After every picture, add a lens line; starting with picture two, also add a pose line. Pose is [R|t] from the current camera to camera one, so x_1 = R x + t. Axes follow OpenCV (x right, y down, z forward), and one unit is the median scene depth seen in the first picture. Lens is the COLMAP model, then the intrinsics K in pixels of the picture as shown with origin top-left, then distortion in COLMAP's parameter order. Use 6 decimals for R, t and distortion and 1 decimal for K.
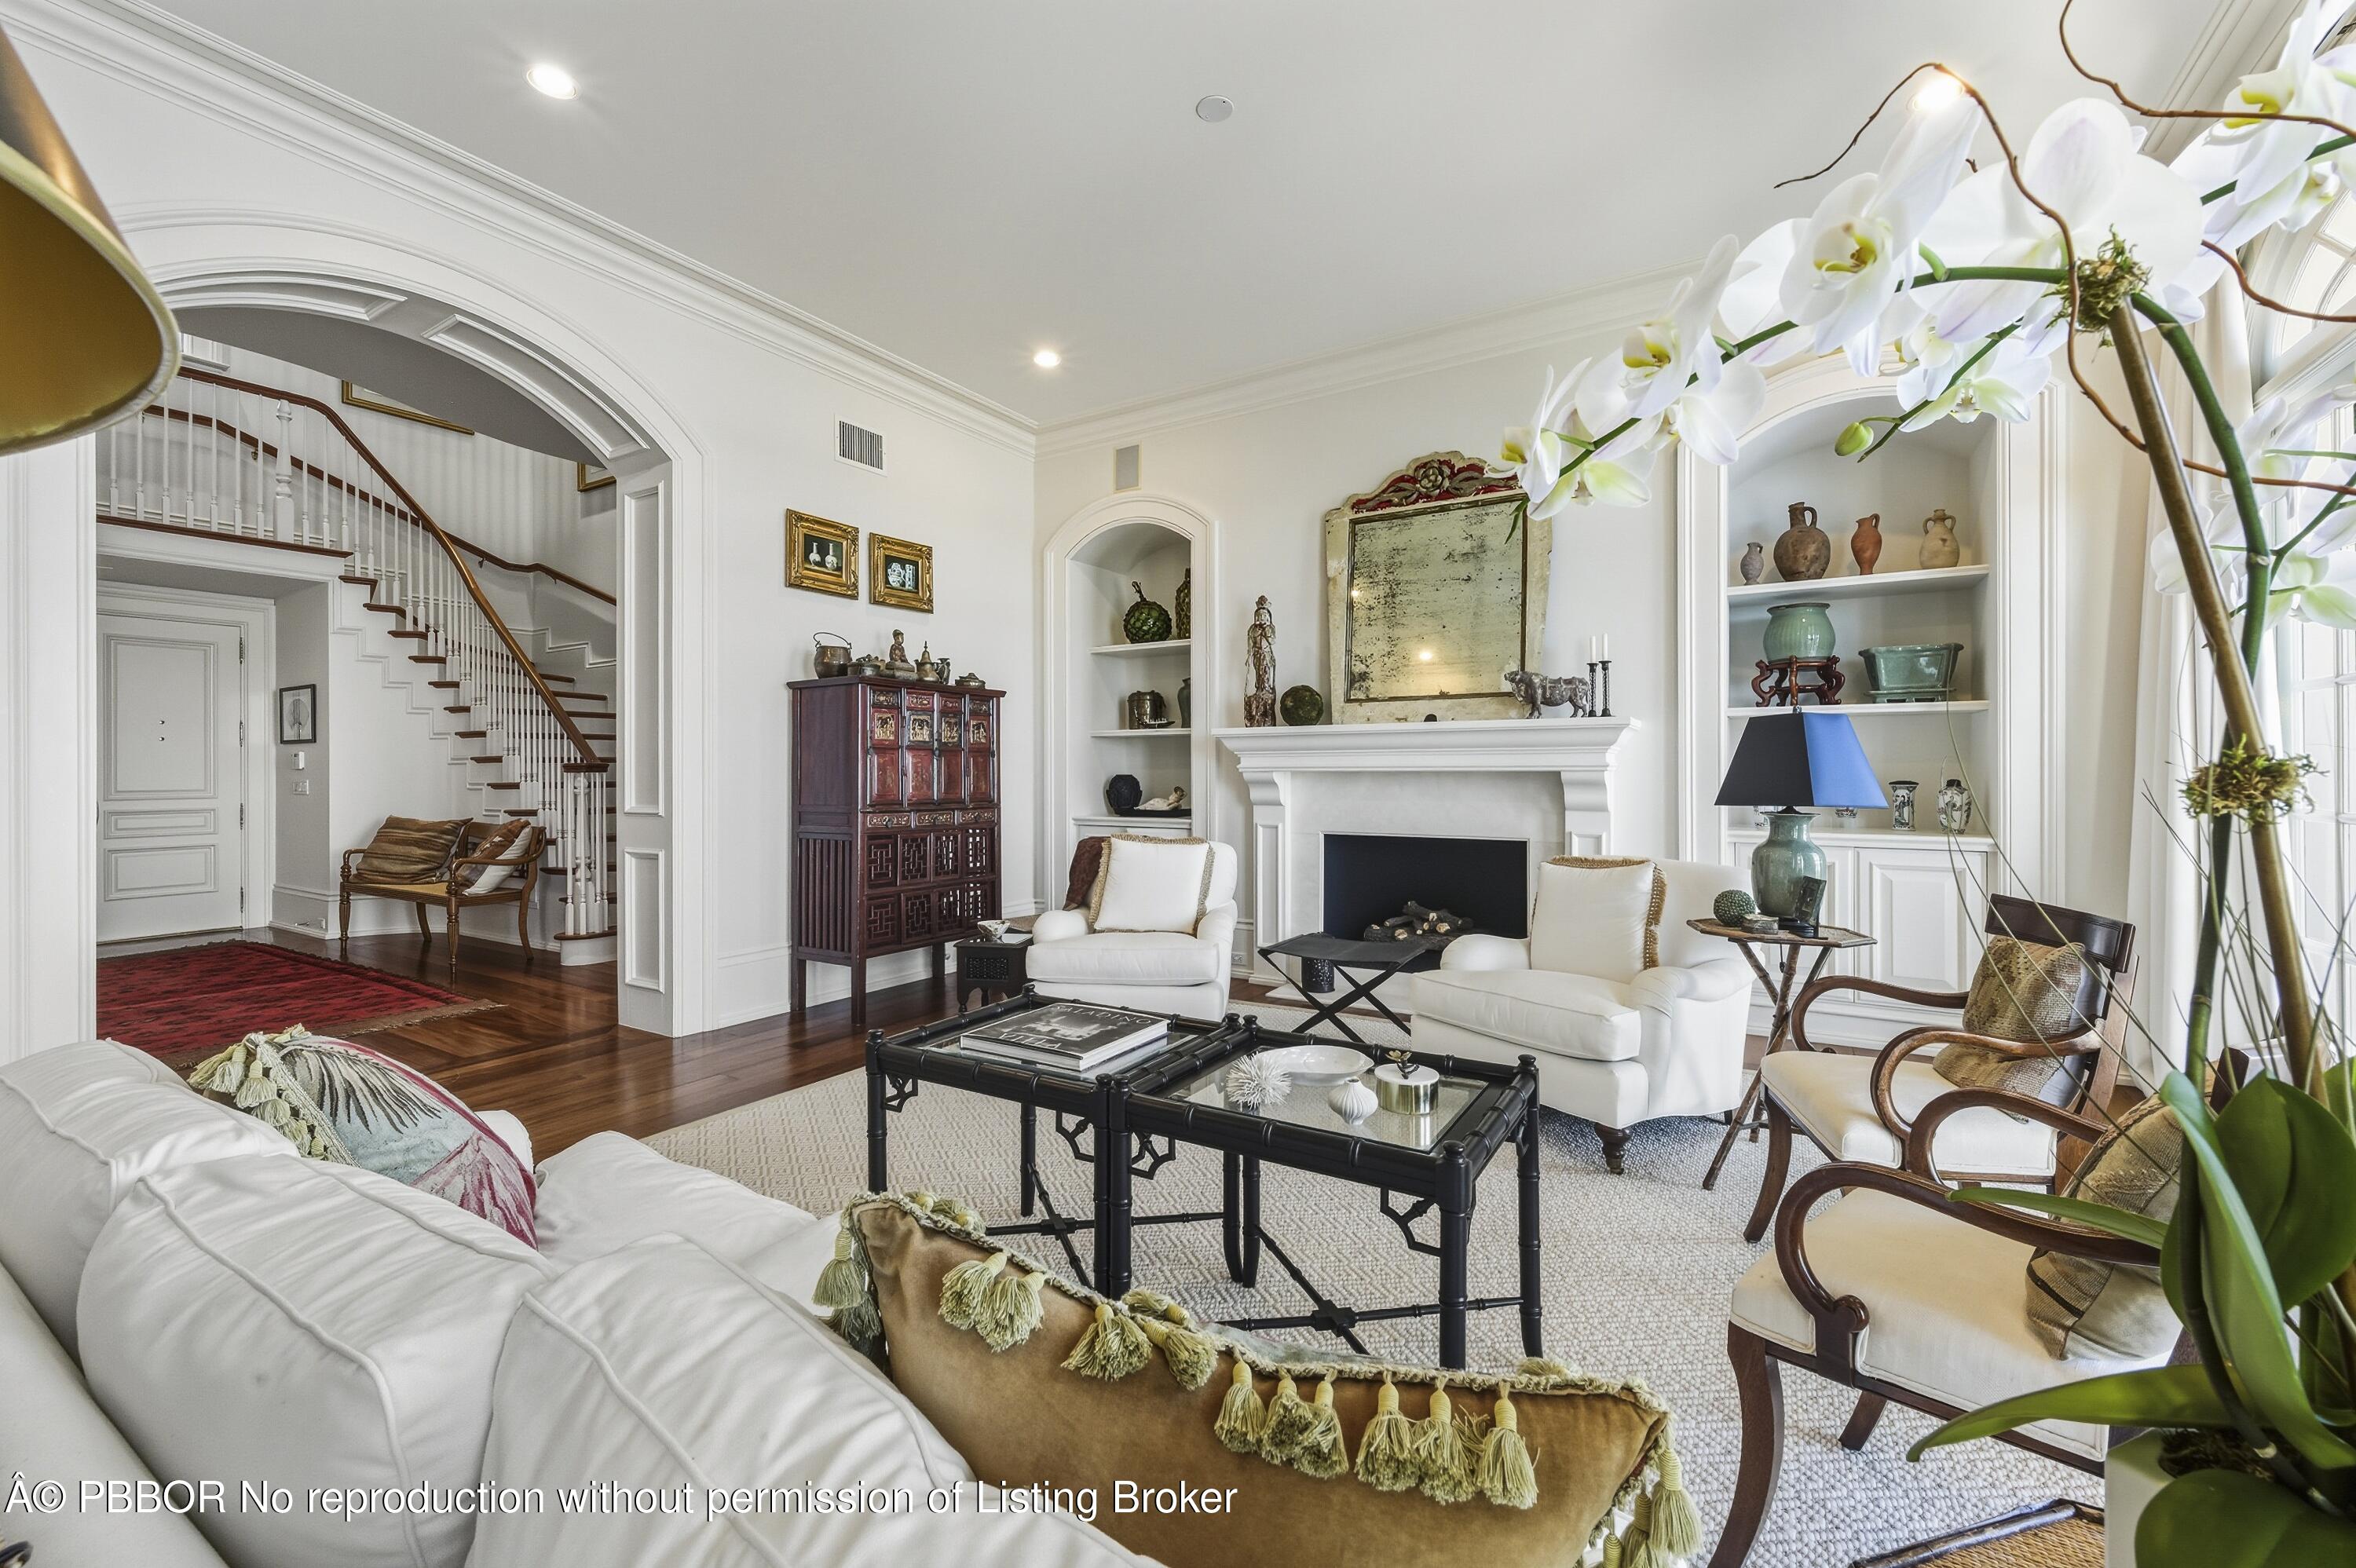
lens RADIAL K [[984.5, 0, 1171.3], [0, 984.5, 764.5], [0, 0, 1]] dist [0.008905, -0.000091]
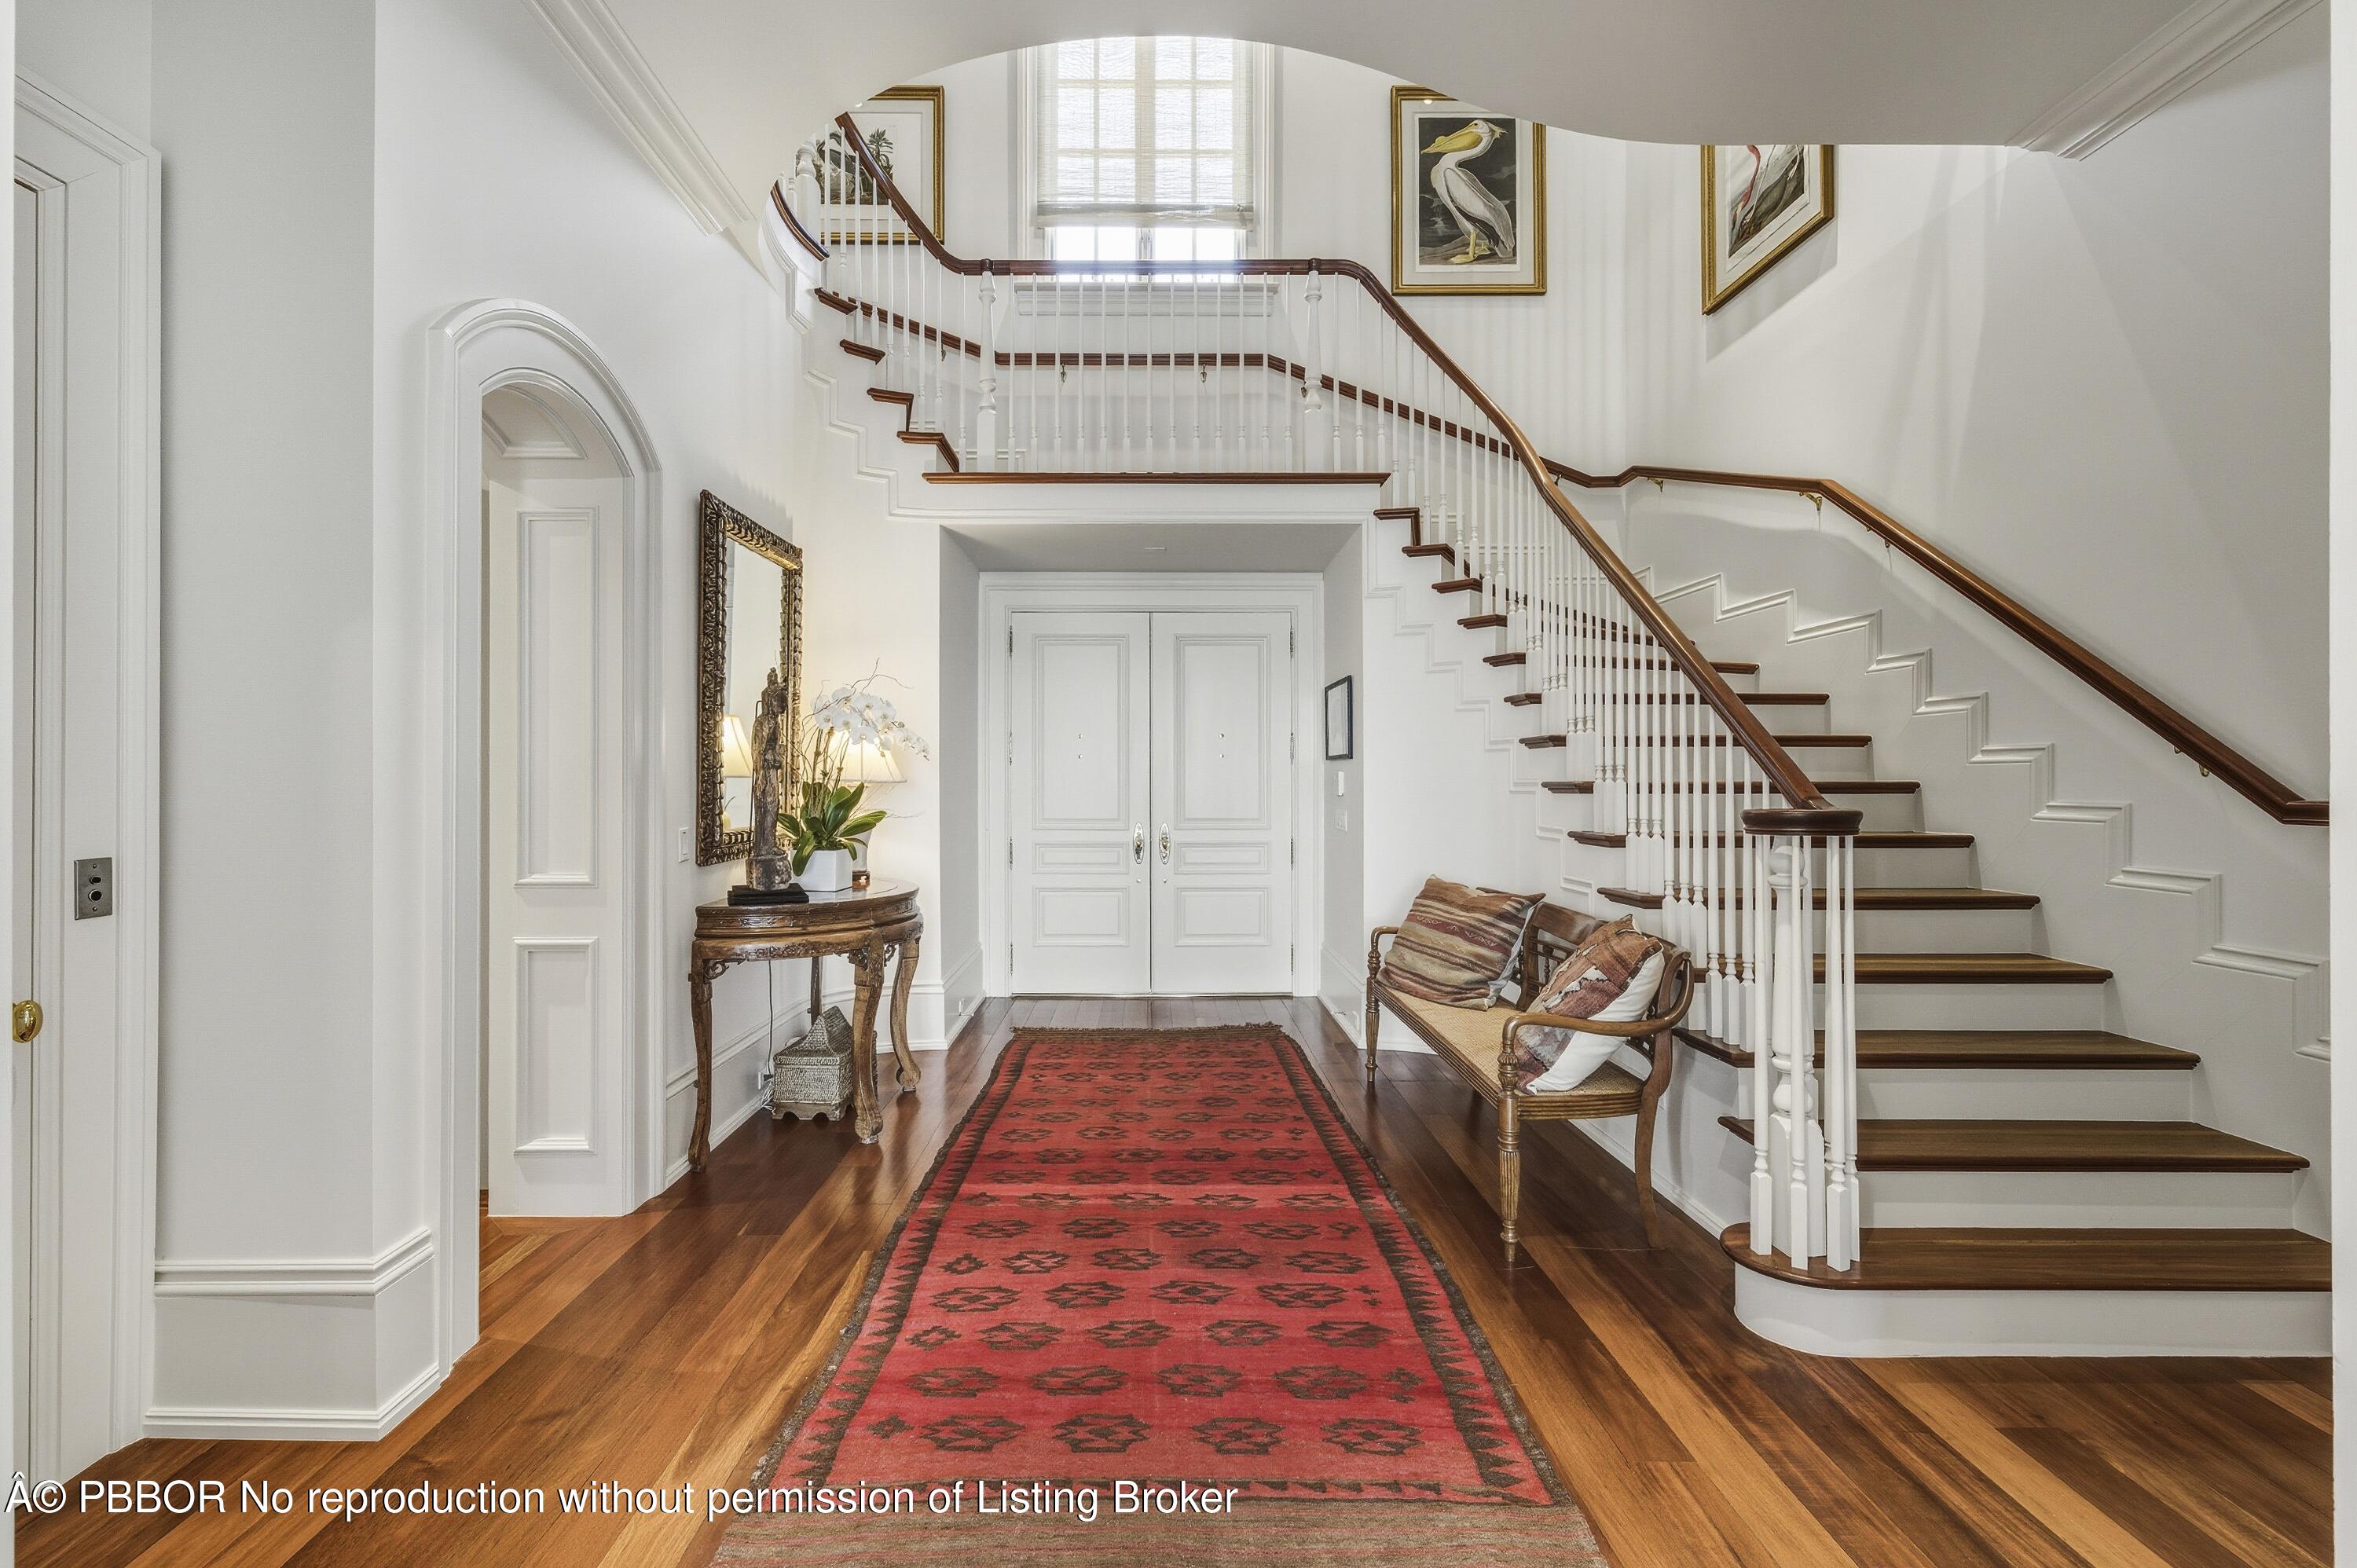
lens RADIAL K [[1005.3, 0, 1174.7], [0, 1005.3, 762.6], [0, 0, 1]] dist [0.000089, 0.000113]
pose [[0.566080, -0.005502, -0.824332, -0.356925], [0.002707, 0.999985, -0.004815, -0.016371], [0.824346, 0.000495, 0.566086, 0.506383]]
